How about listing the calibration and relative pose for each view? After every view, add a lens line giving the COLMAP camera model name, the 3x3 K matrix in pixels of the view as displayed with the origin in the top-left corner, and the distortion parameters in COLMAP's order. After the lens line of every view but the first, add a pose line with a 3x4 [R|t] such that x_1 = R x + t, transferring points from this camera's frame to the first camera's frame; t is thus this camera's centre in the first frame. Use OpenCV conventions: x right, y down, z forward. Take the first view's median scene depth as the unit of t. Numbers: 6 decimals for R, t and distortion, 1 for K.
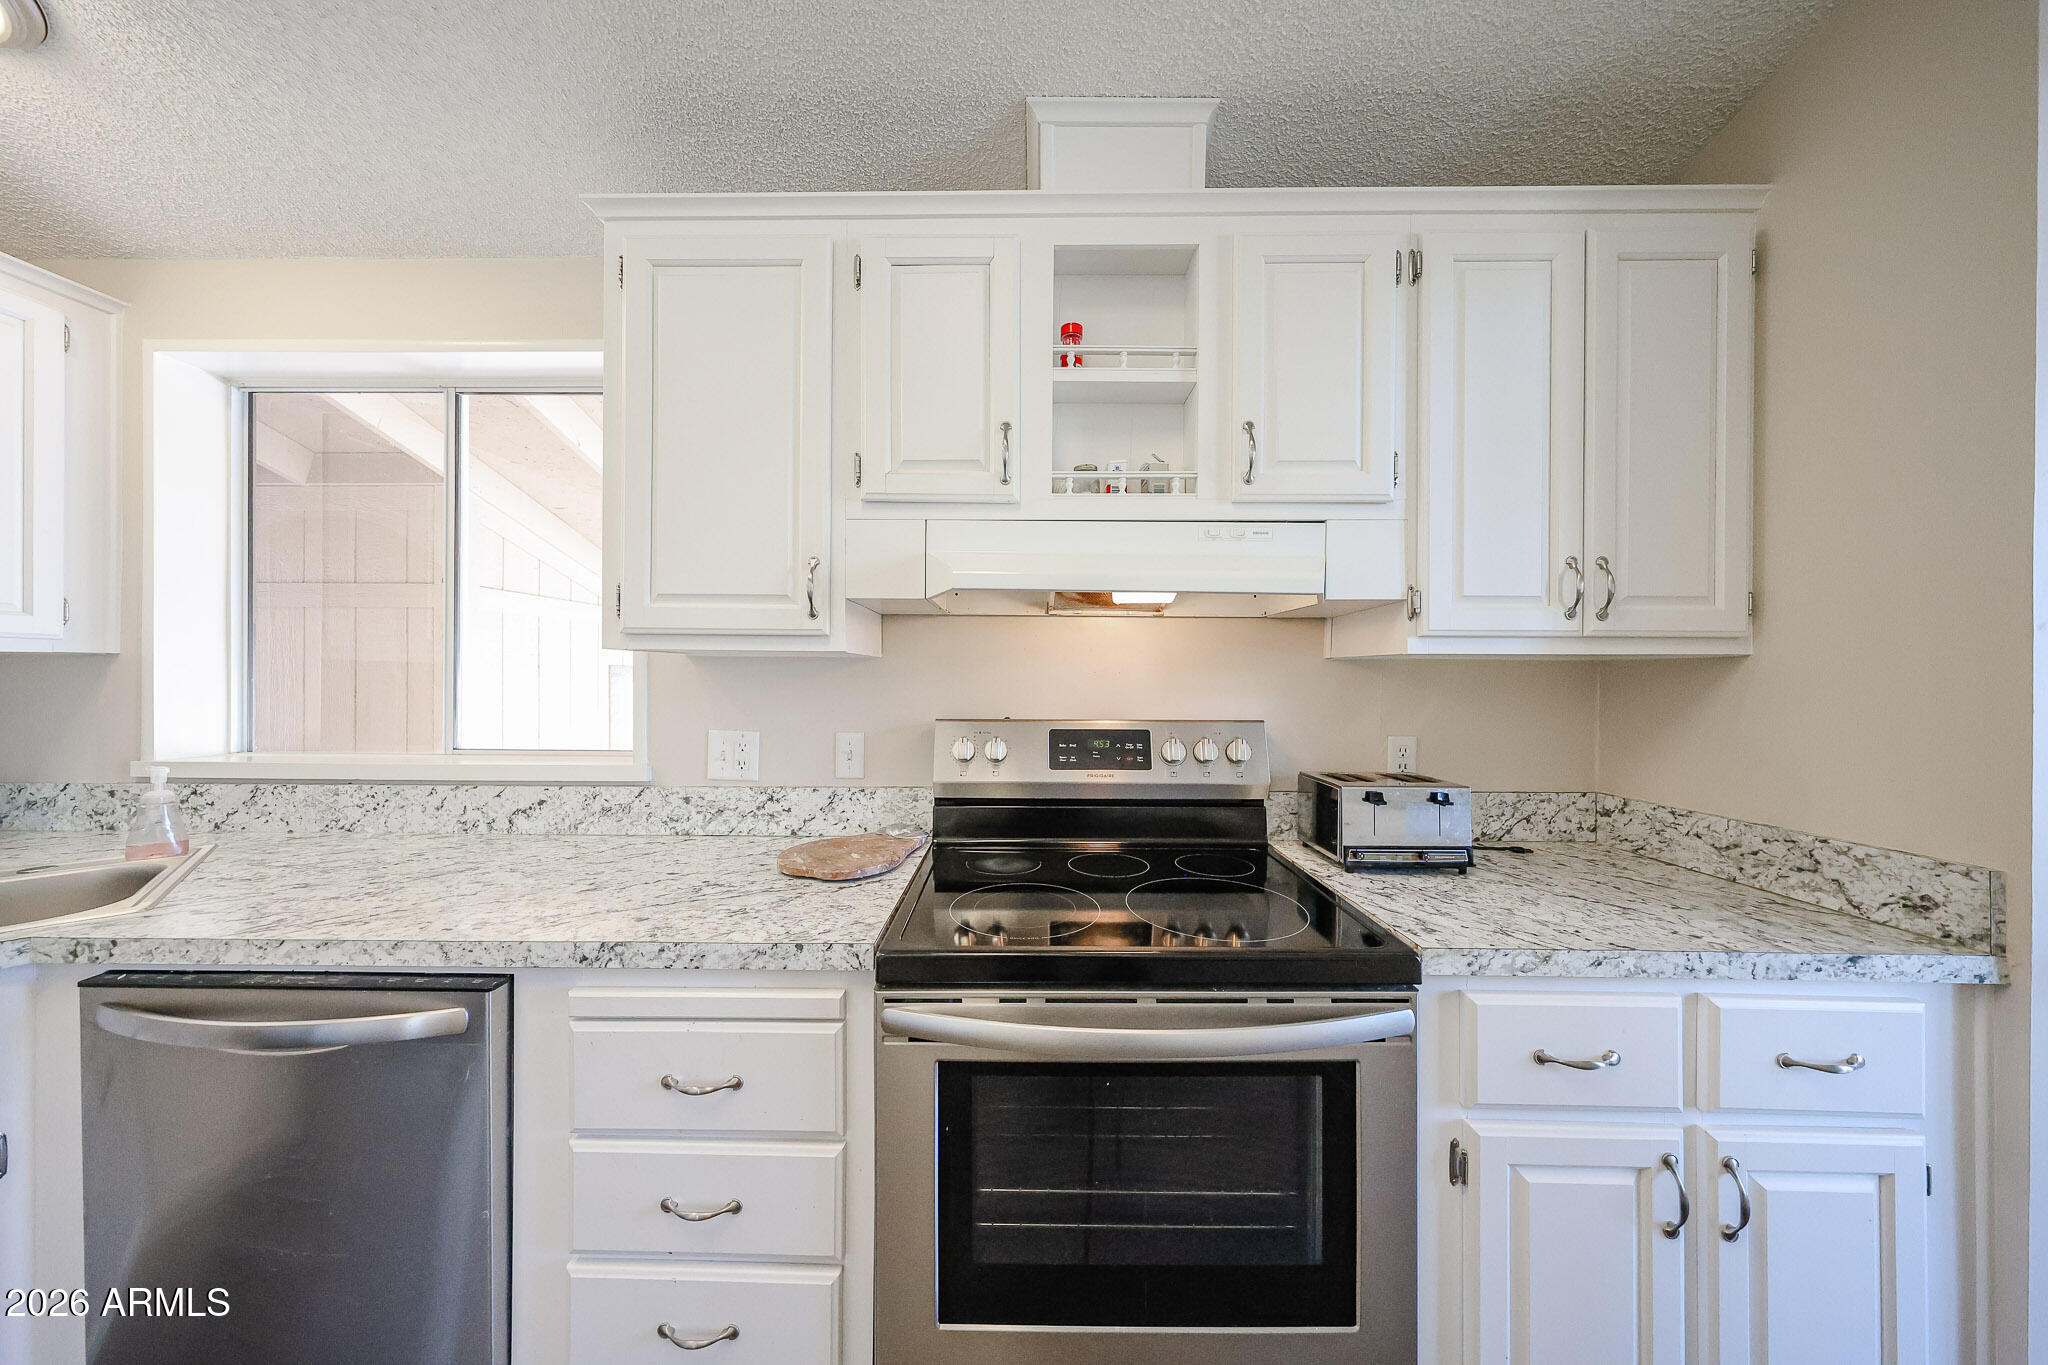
lens RADIAL K [[658.8, 0, 1024.4], [0, 658.8, 675.6], [0, 0, 1]] dist [0.002540, 0.000053]
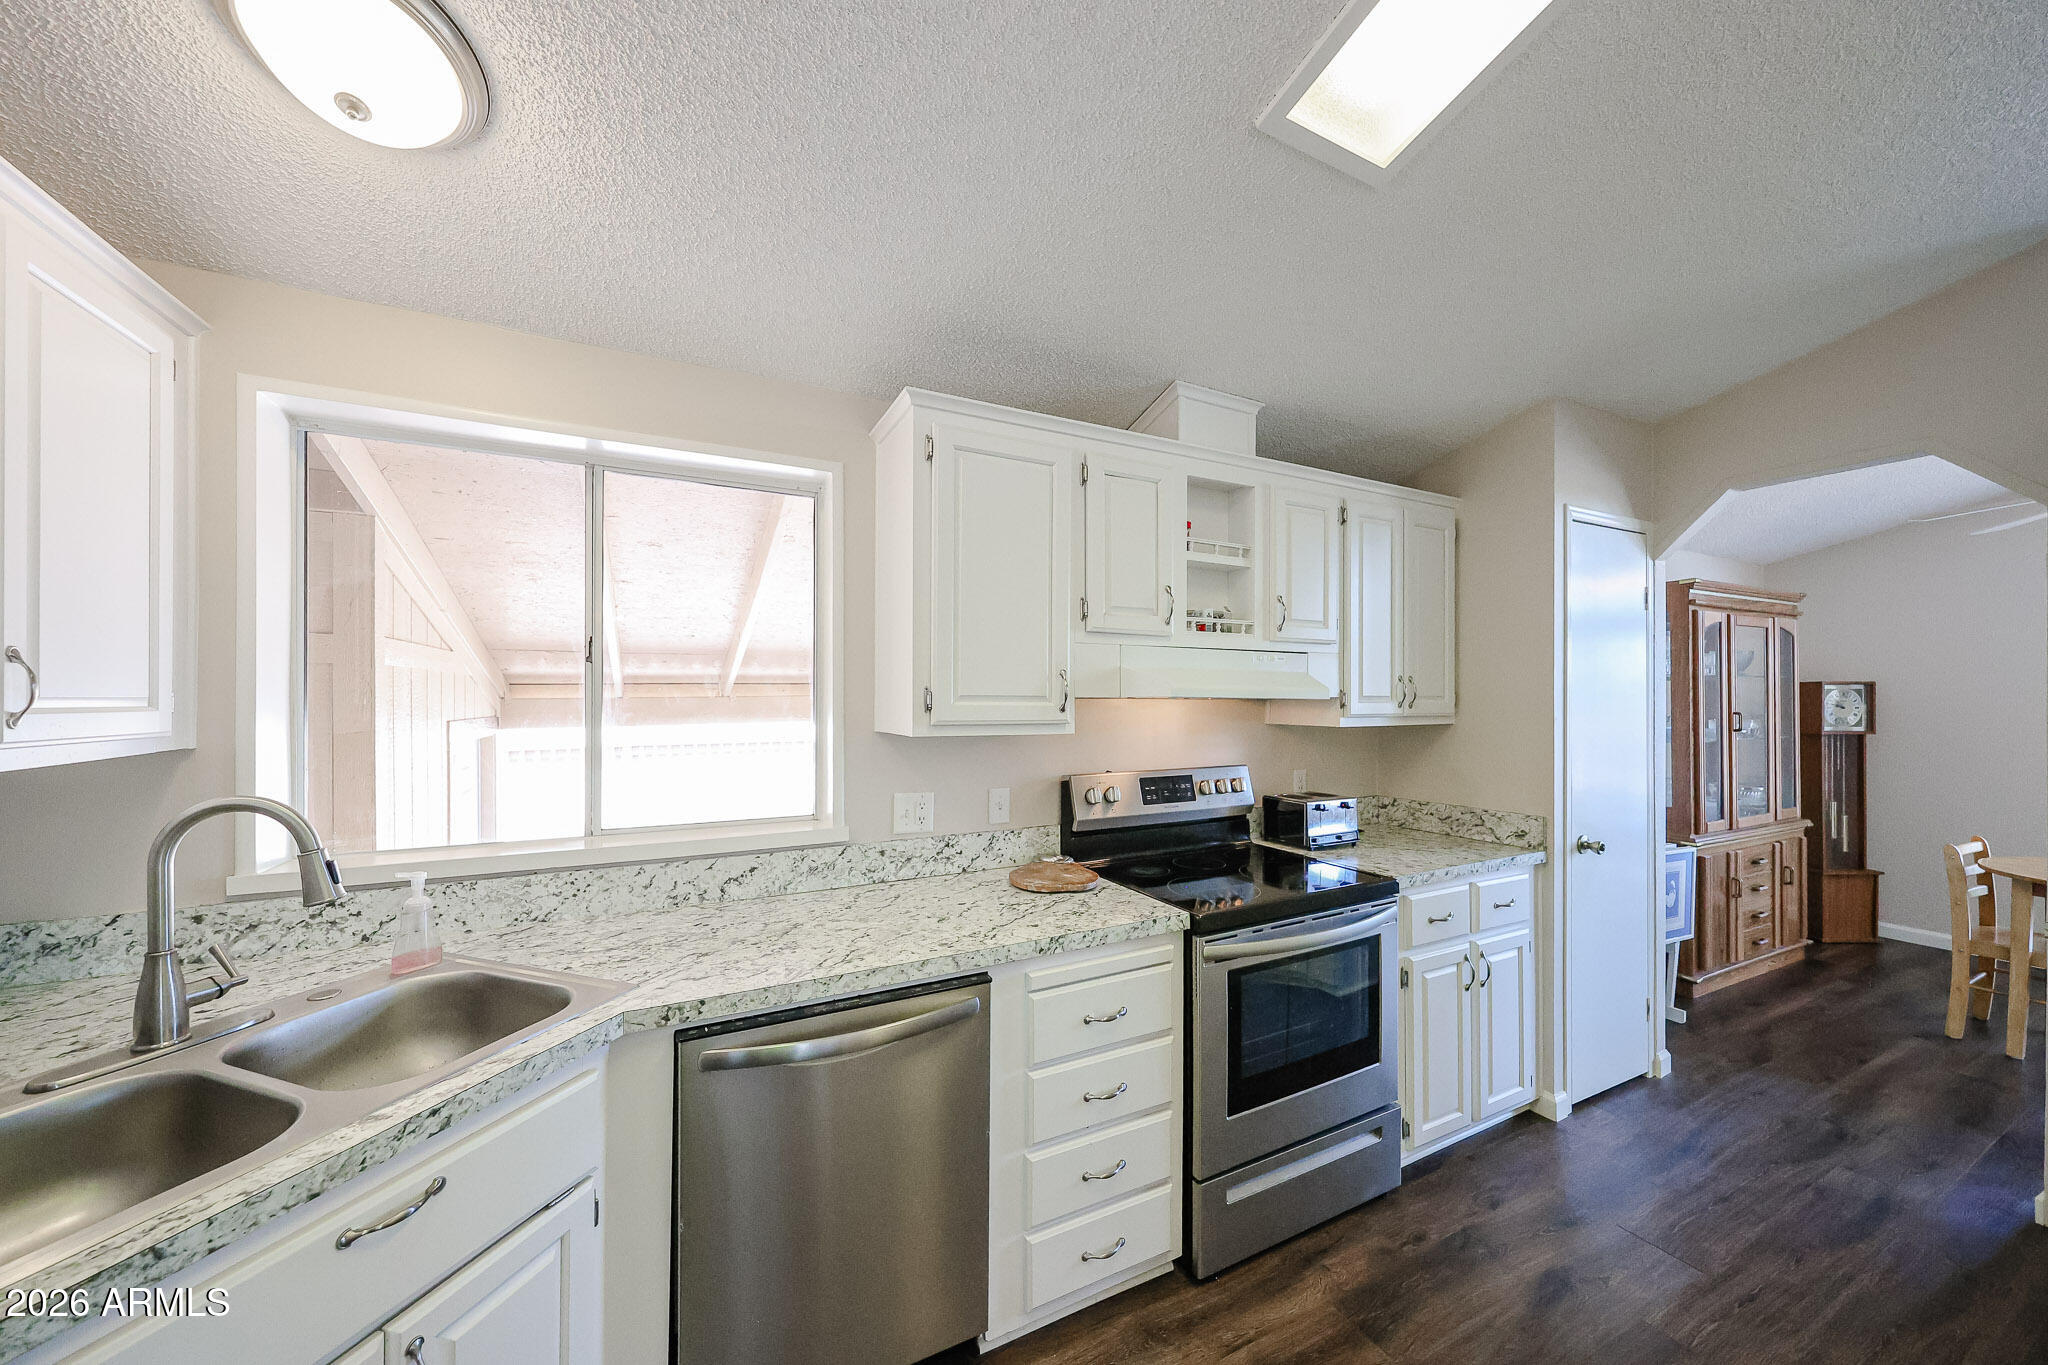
lens RADIAL K [[709.4, 0, 1022.1], [0, 709.4, 696.8], [0, 0, 1]] dist [0.001997, -0.000024]
pose [[0.885353, -0.003285, 0.464909, -1.115182], [0.003438, 0.999994, 0.000520, -0.120842], [-0.464908, 0.001138, 0.885359, -0.330358]]
